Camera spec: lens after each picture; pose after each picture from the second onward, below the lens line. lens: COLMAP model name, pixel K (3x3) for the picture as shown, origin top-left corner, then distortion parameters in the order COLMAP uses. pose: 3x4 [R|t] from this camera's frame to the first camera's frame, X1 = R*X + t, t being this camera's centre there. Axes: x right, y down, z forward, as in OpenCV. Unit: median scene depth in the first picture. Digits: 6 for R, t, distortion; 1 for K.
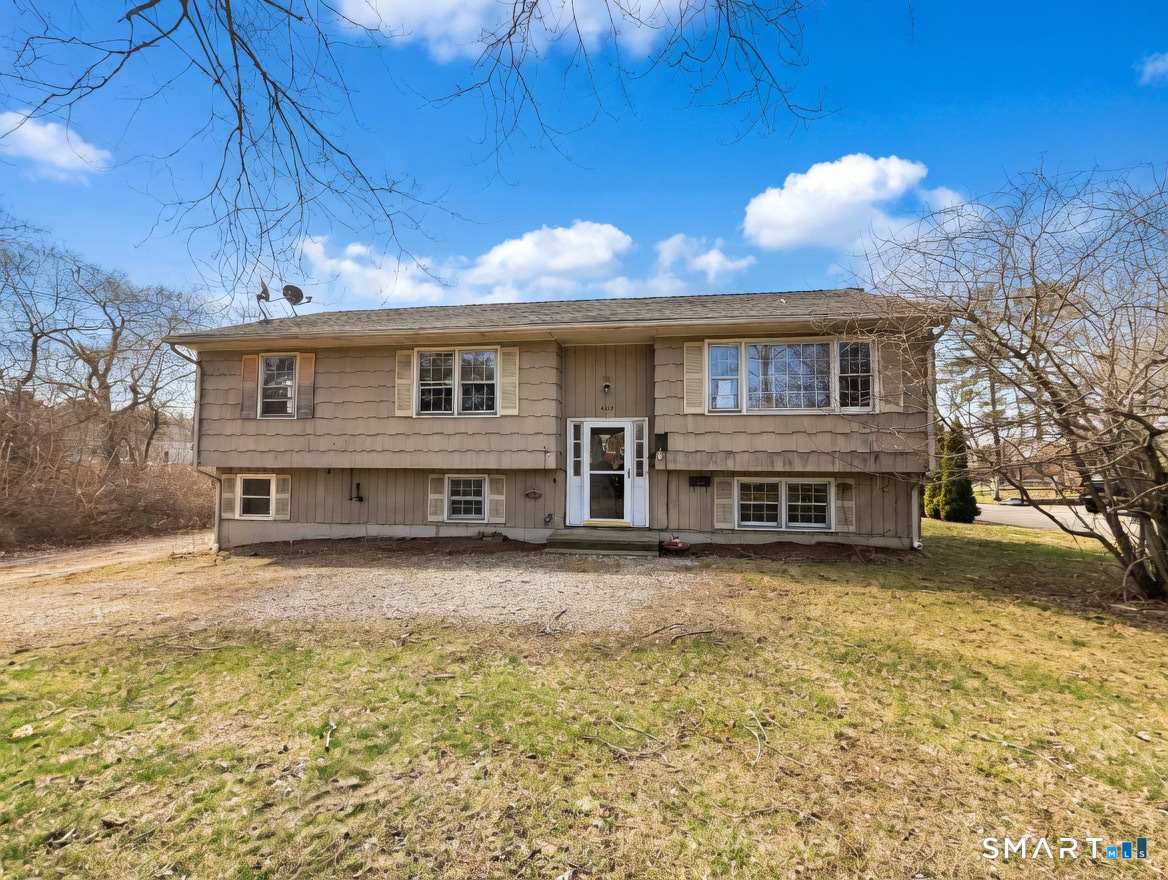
lens RADIAL K [[463.6, 0, 580.8], [0, 463.6, 439.8], [0, 0, 1]] dist [0.000137, 0.000096]
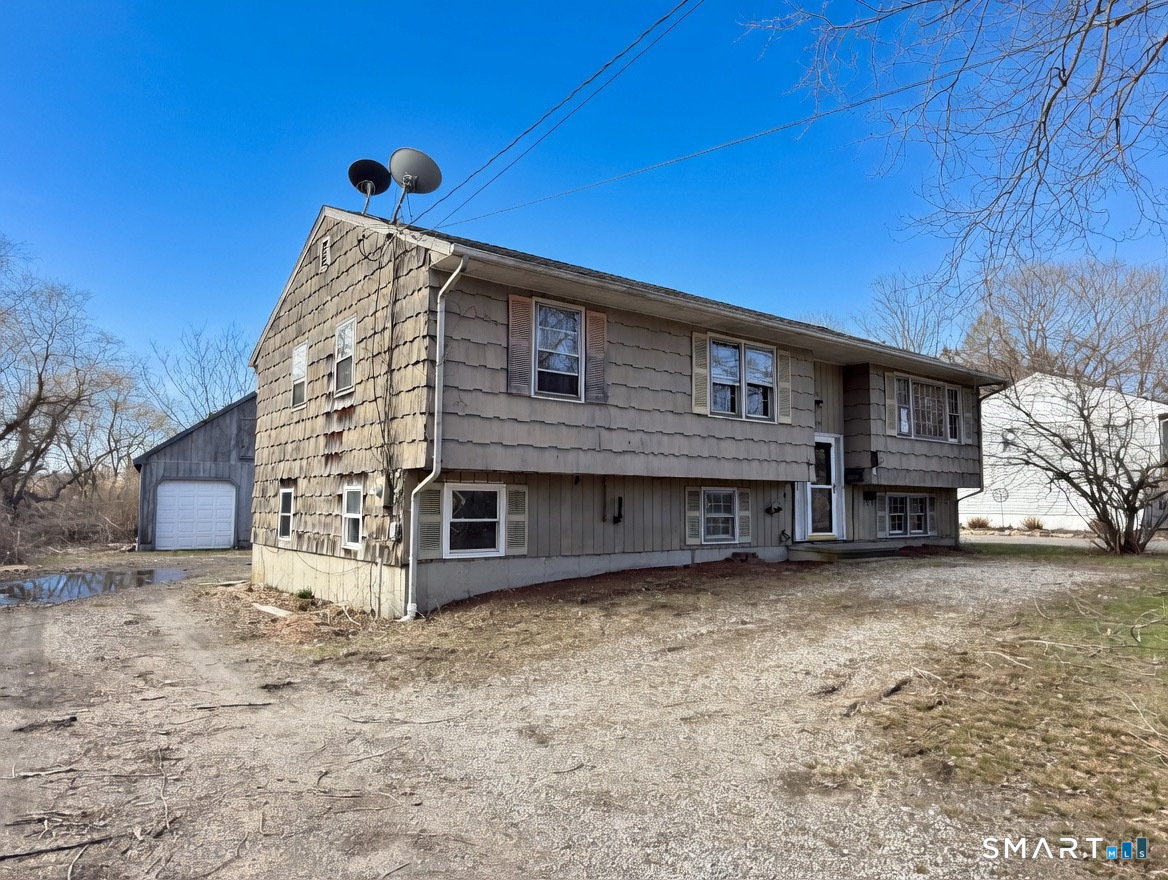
lens RADIAL K [[463.6, 0, 580.8], [0, 463.6, 439.8], [0, 0, 1]] dist [0.000137, 0.000096]
pose [[0.852717, 0.063167, 0.518540, -0.924034], [-0.042260, 0.997750, -0.052049, 0.042690], [-0.520661, 0.022469, 0.853468, 0.401824]]
